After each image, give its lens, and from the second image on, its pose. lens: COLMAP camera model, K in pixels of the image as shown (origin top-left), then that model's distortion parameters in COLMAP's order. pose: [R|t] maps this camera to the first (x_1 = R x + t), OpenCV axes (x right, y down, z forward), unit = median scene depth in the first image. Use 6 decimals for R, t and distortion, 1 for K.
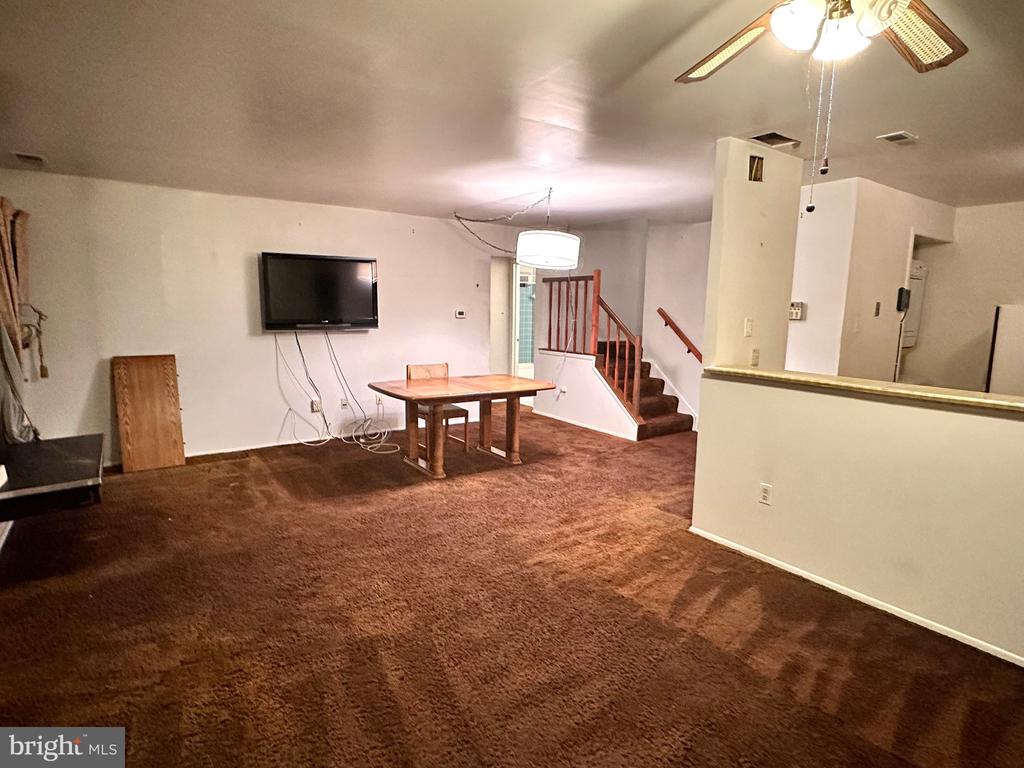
lens RADIAL K [[560.9, 0, 512.0], [0, 560.9, 384.0], [0, 0, 1]] dist [0.000112, 0.000014]
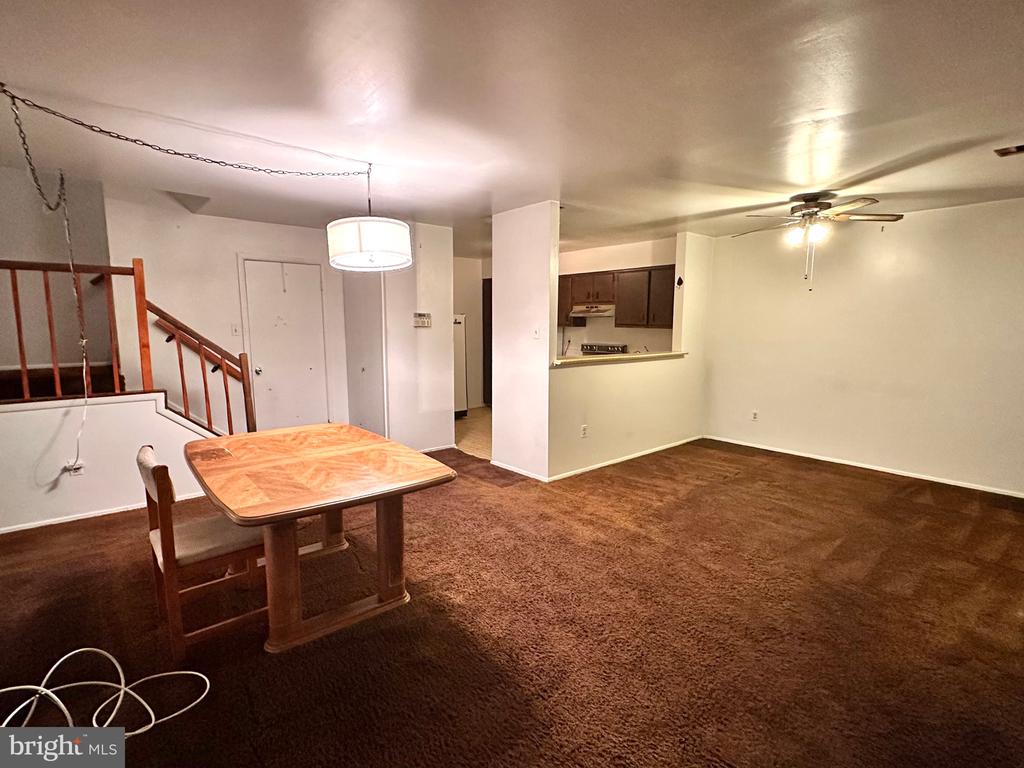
lens RADIAL K [[499.4, 0, 512.0], [0, 499.4, 384.0], [0, 0, 1]] dist [-0.010648, 0.000056]
pose [[-0.106054, -0.140279, 0.984416, -0.967242], [0.130694, 0.979444, 0.153650, -0.197639], [-0.985734, 0.144953, -0.085541, 1.335615]]
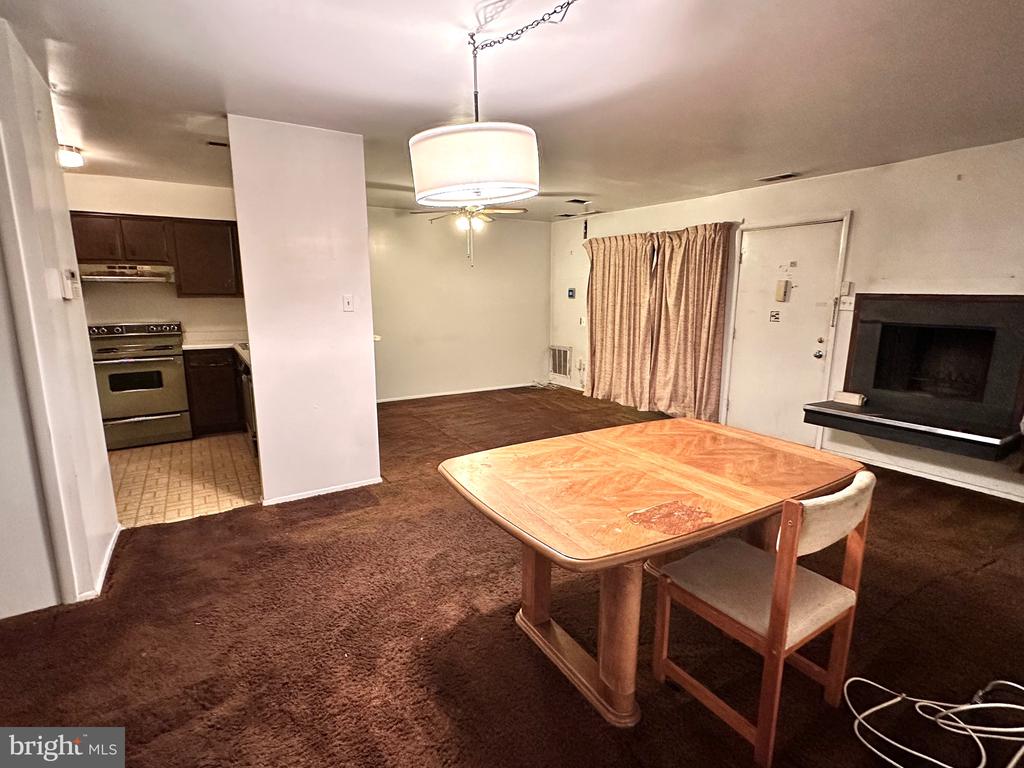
lens RADIAL K [[499.4, 0, 512.0], [0, 499.4, 384.0], [0, 0, 1]] dist [-0.010648, 0.000056]
pose [[-0.998647, -0.028270, 0.043655, 0.004675], [-0.013202, 0.949668, 0.312978, -0.292559], [-0.050306, 0.311979, -0.948756, 2.187997]]
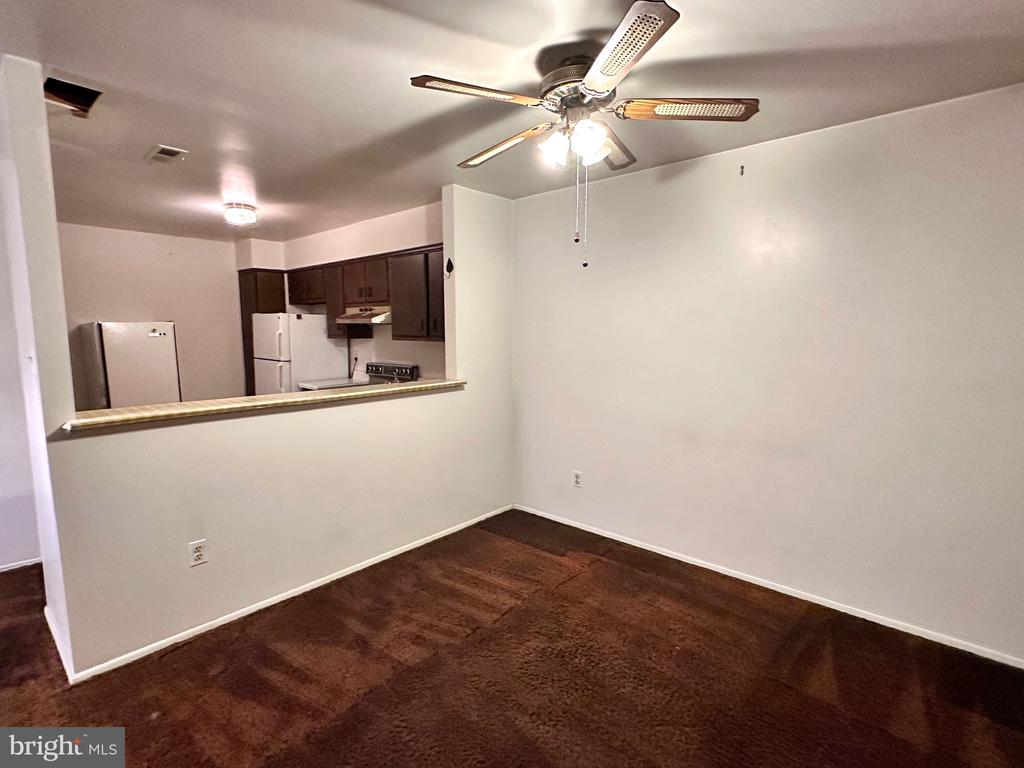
lens RADIAL K [[499.4, 0, 512.0], [0, 499.4, 384.0], [0, 0, 1]] dist [-0.010648, 0.000056]
pose [[-0.235936, -0.123544, 0.963883, -0.338057], [0.130034, 0.978952, 0.157305, -0.105162], [-0.963029, 0.162451, -0.214905, 0.681301]]
